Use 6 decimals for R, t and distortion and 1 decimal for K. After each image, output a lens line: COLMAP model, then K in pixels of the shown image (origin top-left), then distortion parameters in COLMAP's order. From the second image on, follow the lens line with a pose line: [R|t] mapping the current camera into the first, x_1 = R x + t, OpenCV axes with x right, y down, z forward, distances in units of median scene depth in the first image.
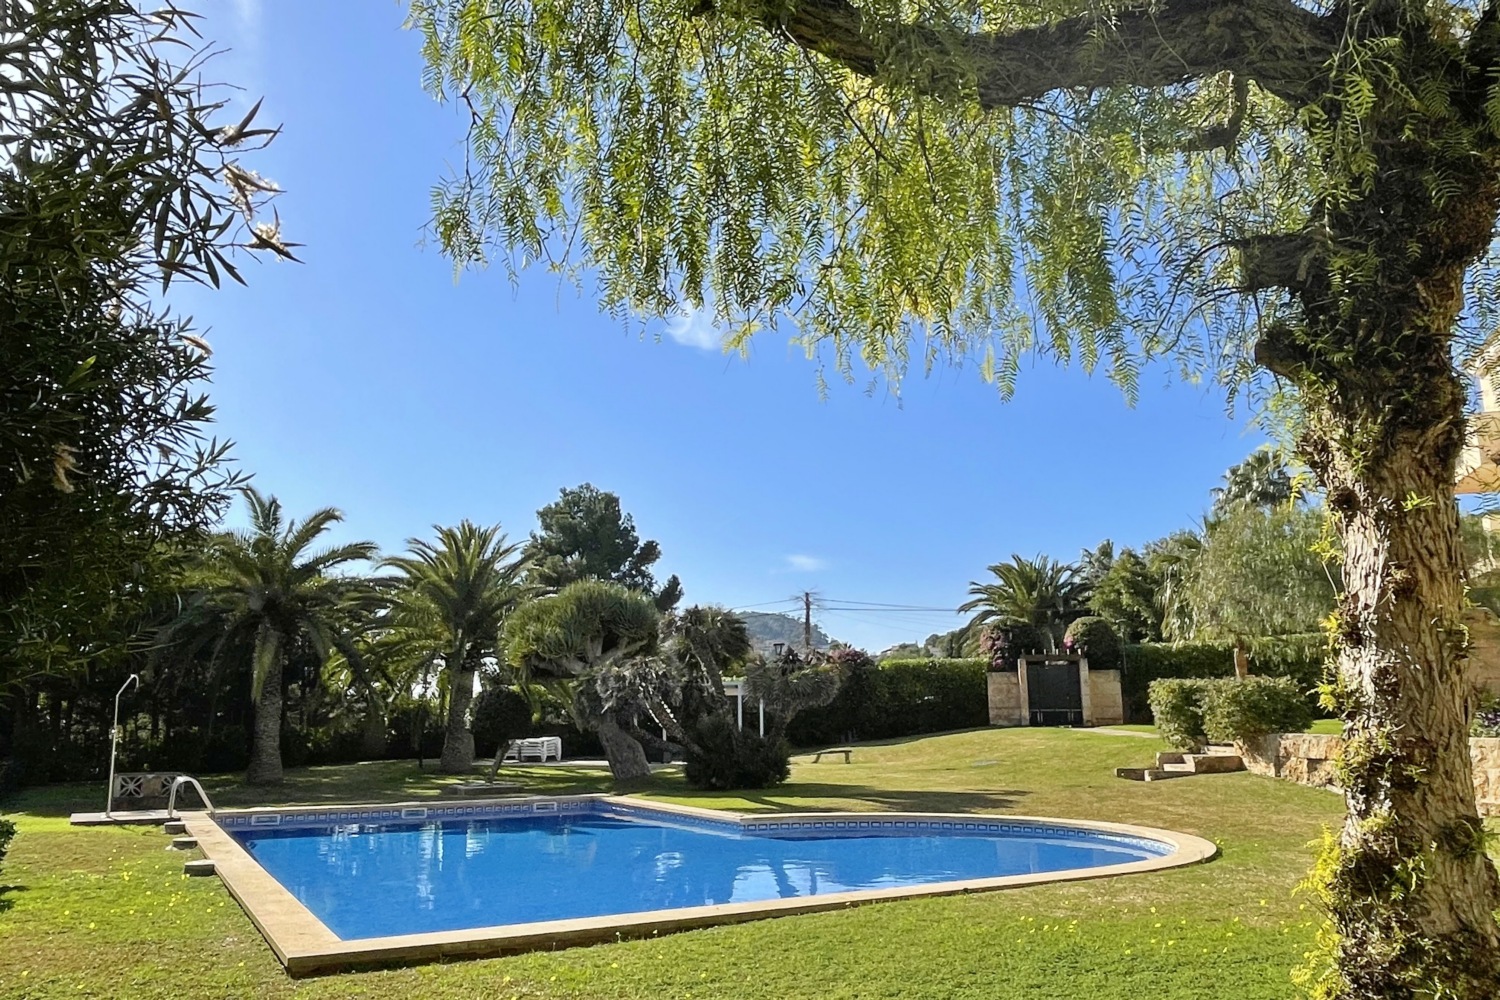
lens RADIAL K [[1115.0, 0, 750.0], [0, 1115.0, 500.0], [0, 0, 1]] dist [0.011729, 0.000024]
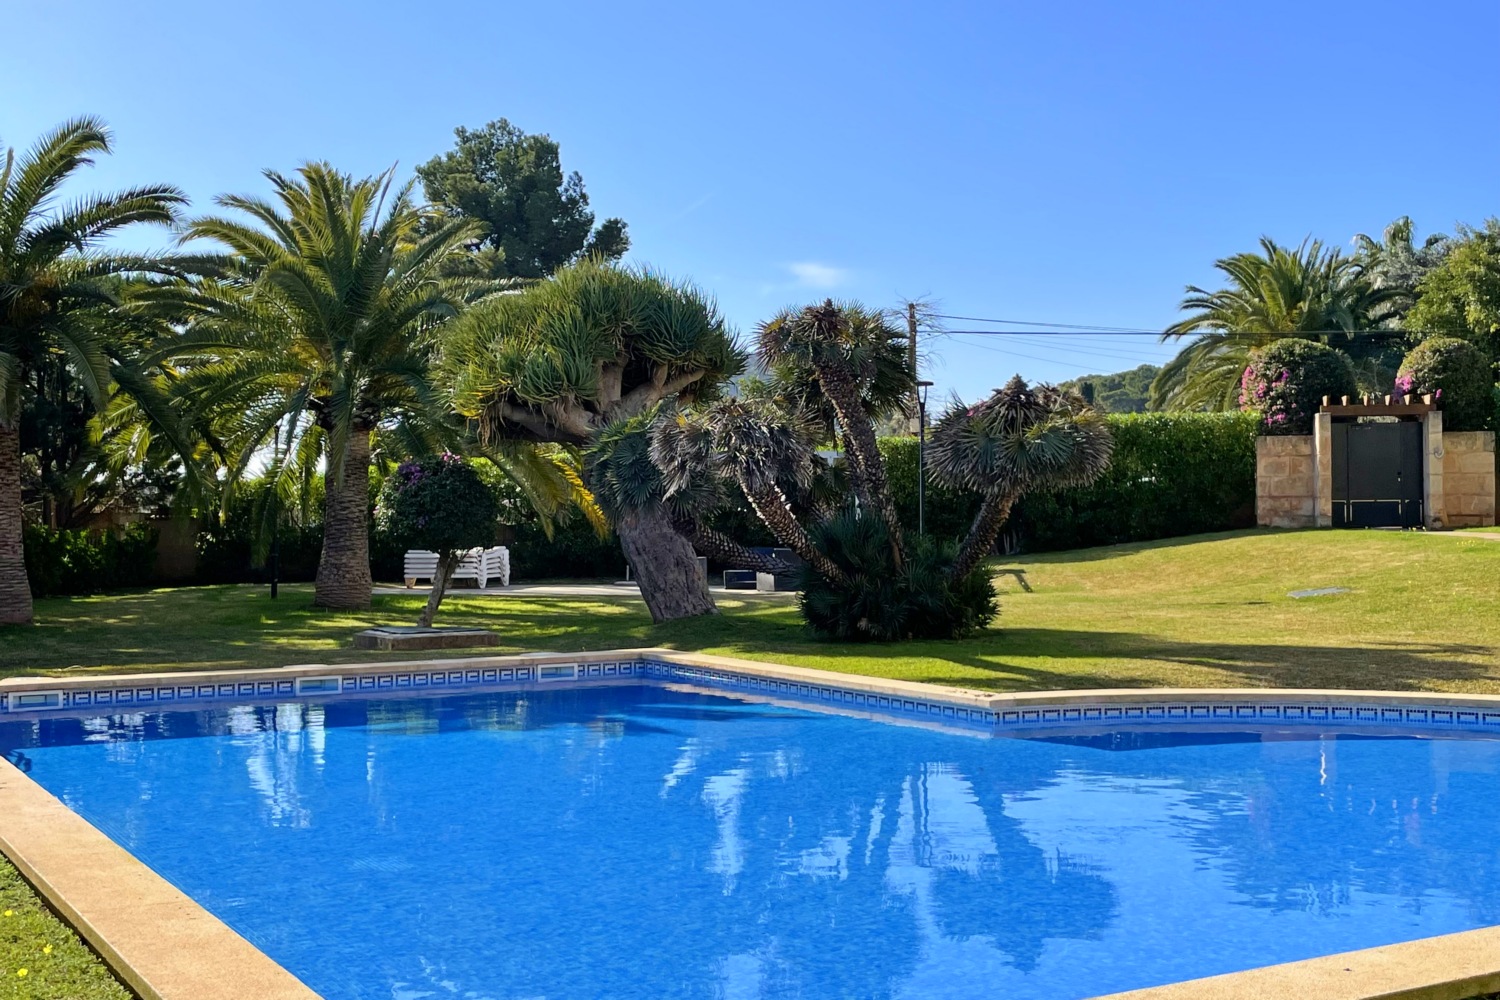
lens RADIAL K [[1728.8, 0, 750.0], [0, 1728.8, 500.0], [0, 0, 1]] dist [0.117717, -0.228513]
pose [[0.999650, 0.000957, 0.026421, -0.074029], [-0.005729, 0.983437, 0.181157, 0.027161], [-0.025810, -0.181245, 0.983099, 0.126025]]
